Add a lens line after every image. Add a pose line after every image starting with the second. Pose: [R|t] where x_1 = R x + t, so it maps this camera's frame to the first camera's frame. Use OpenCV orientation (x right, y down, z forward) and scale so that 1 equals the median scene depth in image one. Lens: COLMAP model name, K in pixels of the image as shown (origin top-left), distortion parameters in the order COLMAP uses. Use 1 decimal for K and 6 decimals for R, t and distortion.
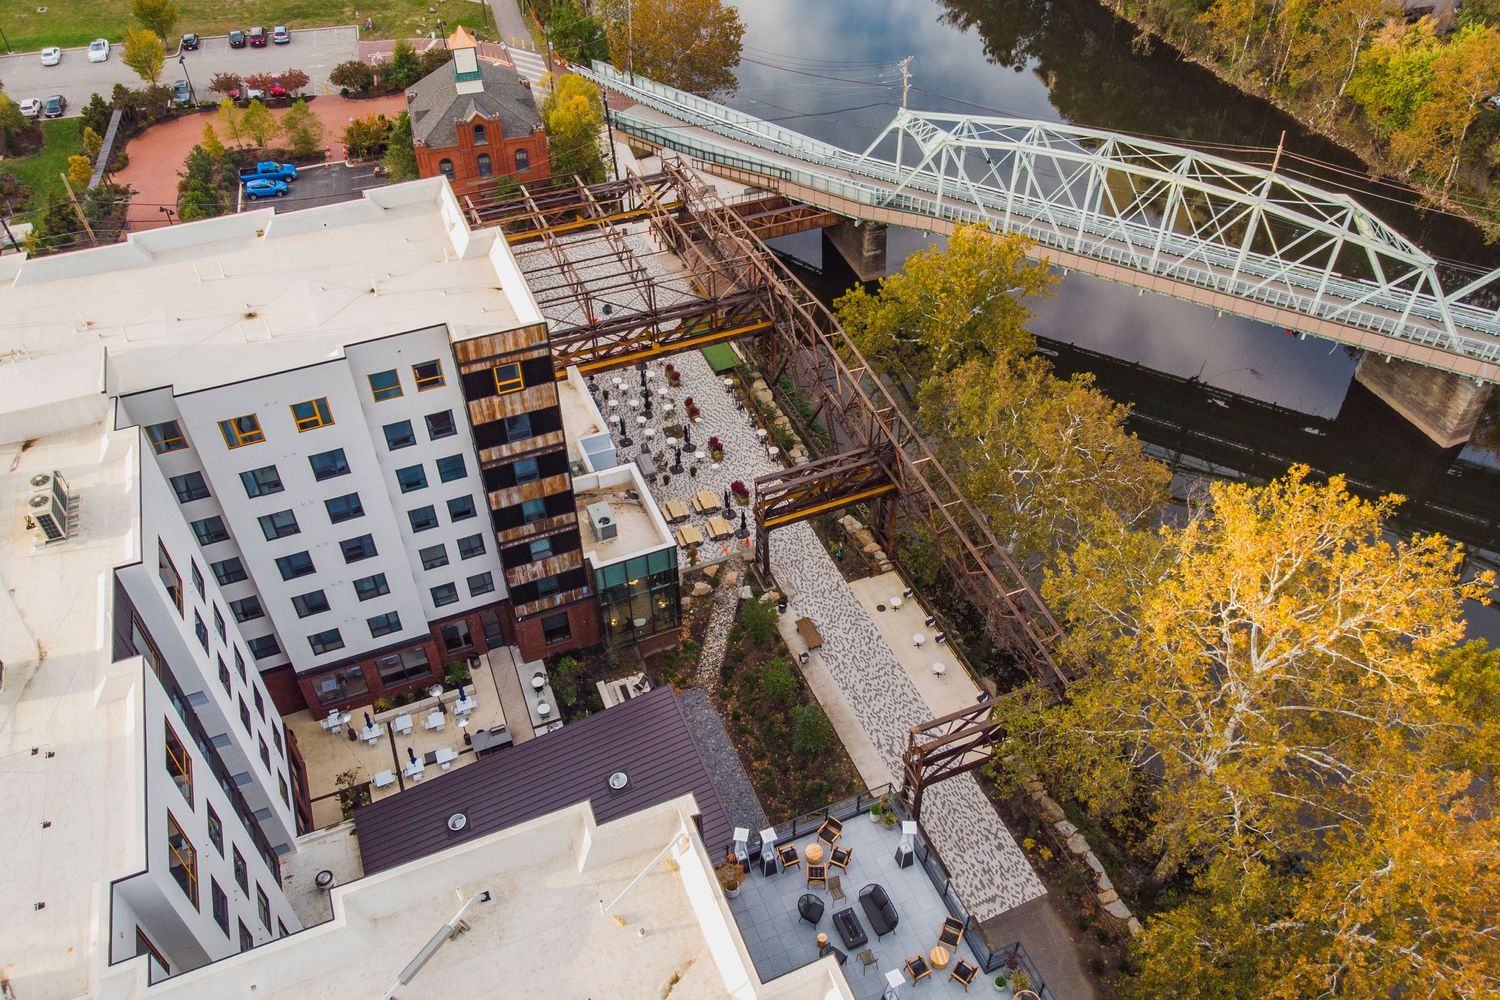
lens RADIAL K [[1119.7, 0, 752.9], [0, 1119.7, 496.6], [0, 0, 1]] dist [-0.011763, 0.000067]
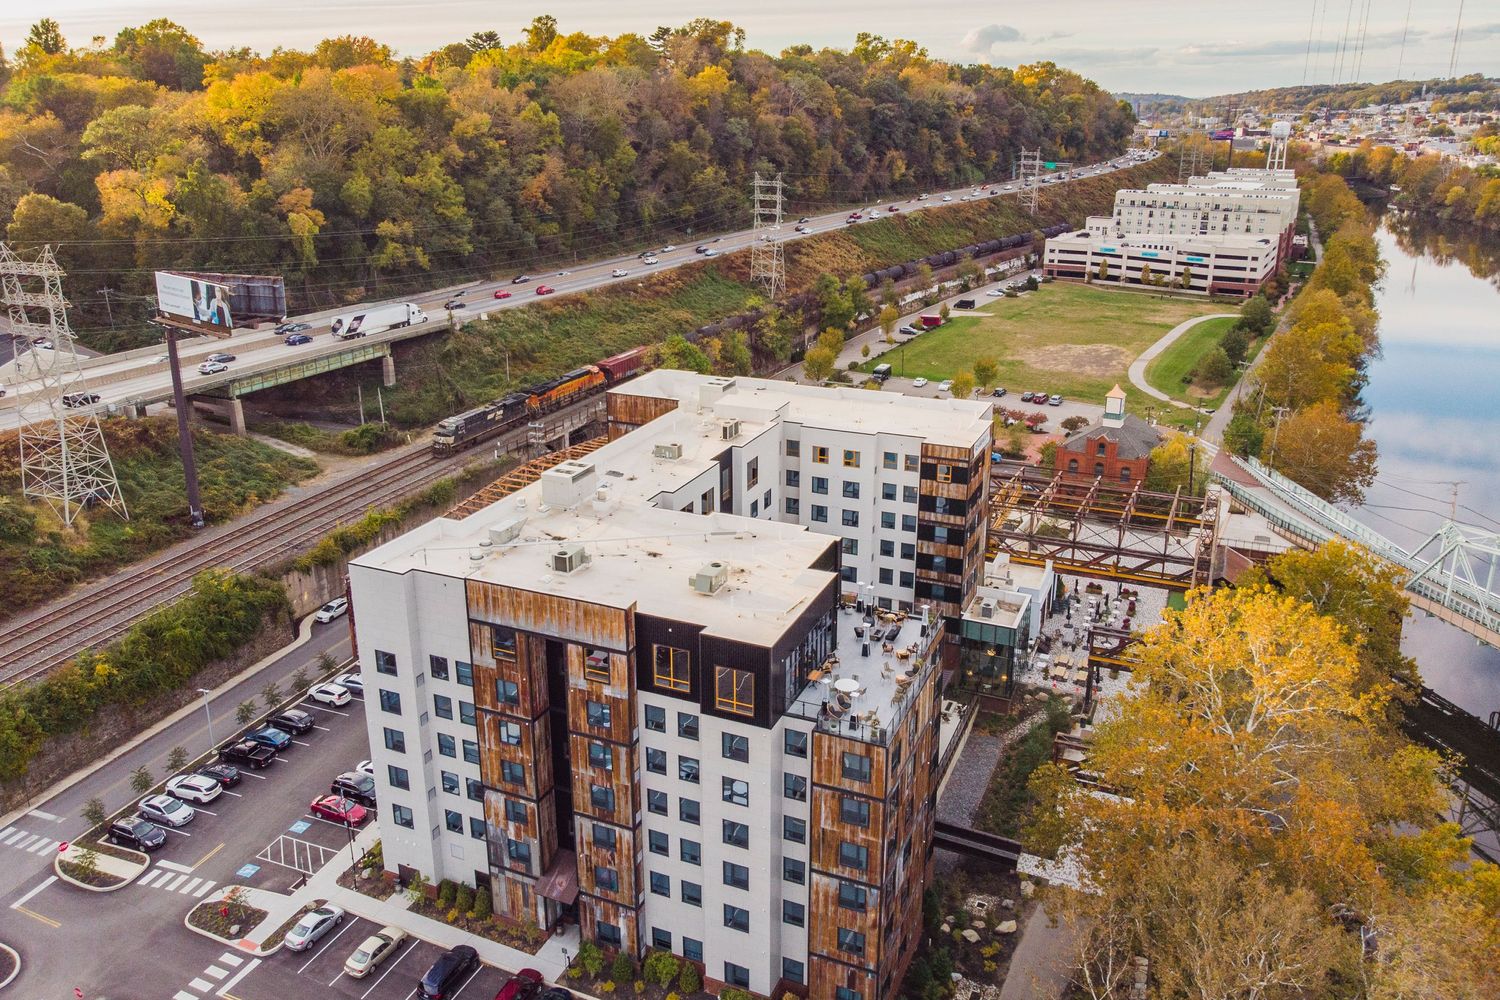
lens RADIAL K [[1119.7, 0, 748.8], [0, 1119.7, 499.4], [0, 0, 1]] dist [-0.011763, 0.000067]
pose [[0.693166, 0.246385, -0.677358, 0.769627], [-0.490313, 0.850006, -0.192571, 0.417057], [0.528312, 0.465601, 0.710001, -0.448916]]
